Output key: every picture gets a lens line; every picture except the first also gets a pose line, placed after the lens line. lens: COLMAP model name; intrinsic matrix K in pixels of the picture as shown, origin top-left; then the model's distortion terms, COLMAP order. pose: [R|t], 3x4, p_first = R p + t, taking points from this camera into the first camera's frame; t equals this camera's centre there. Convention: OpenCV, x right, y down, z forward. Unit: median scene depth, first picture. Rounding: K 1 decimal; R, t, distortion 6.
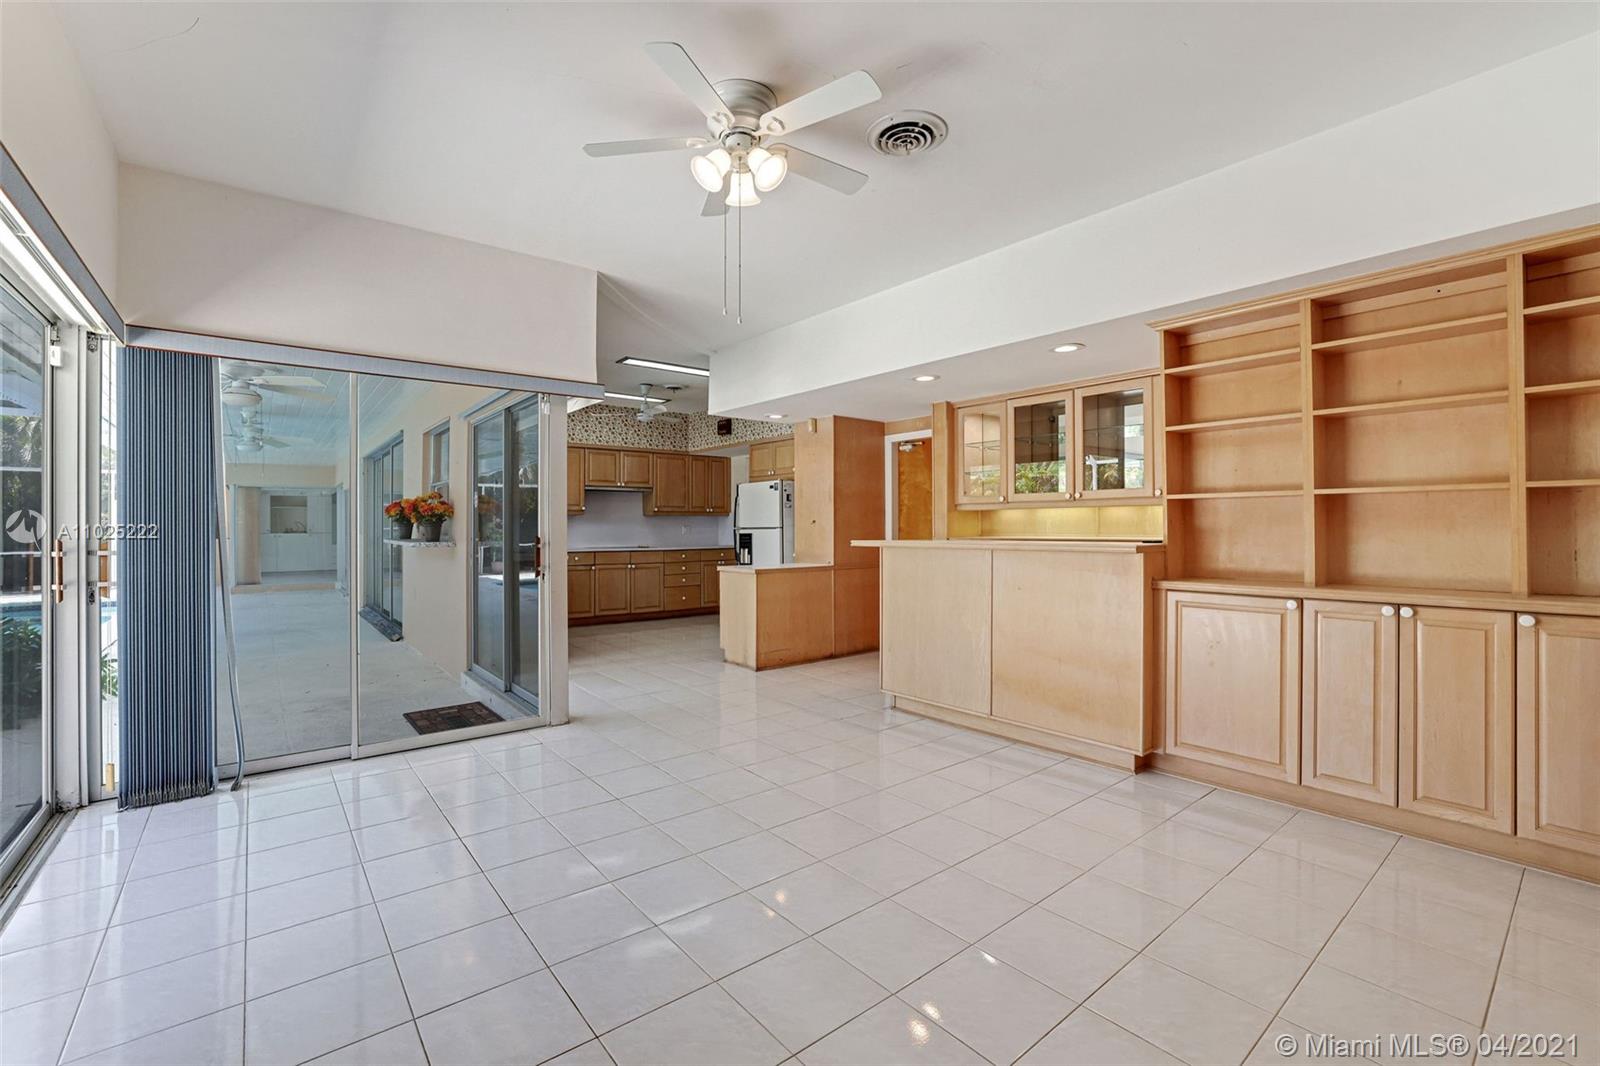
lens RADIAL K [[691.9, 0, 800.0], [0, 691.9, 533.0], [0, 0, 1]] dist [-0.030133, 0.021699]
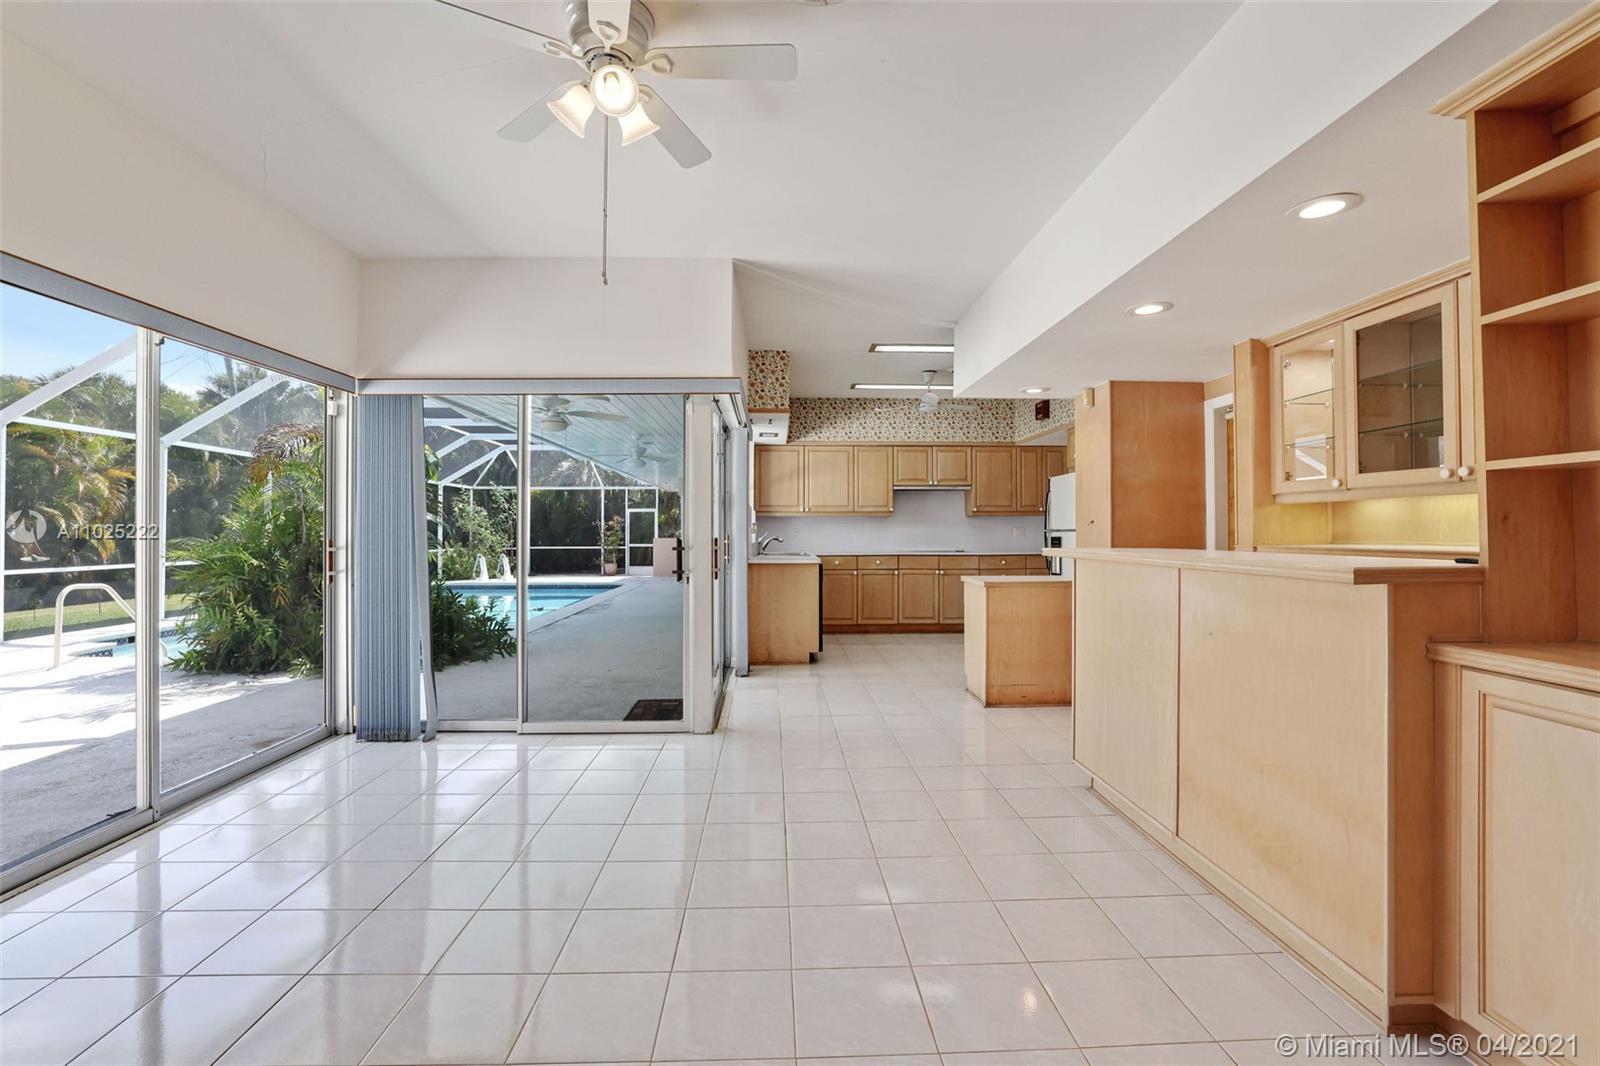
lens RADIAL K [[716.3, 0, 797.1], [0, 716.3, 529.2], [0, 0, 1]] dist [-0.038405, 0.024208]
pose [[0.805400, 0.000063, -0.592732, 0.256016], [-0.004279, 0.999975, -0.005707, -0.003102], [0.592716, 0.007133, 0.805380, 0.193769]]
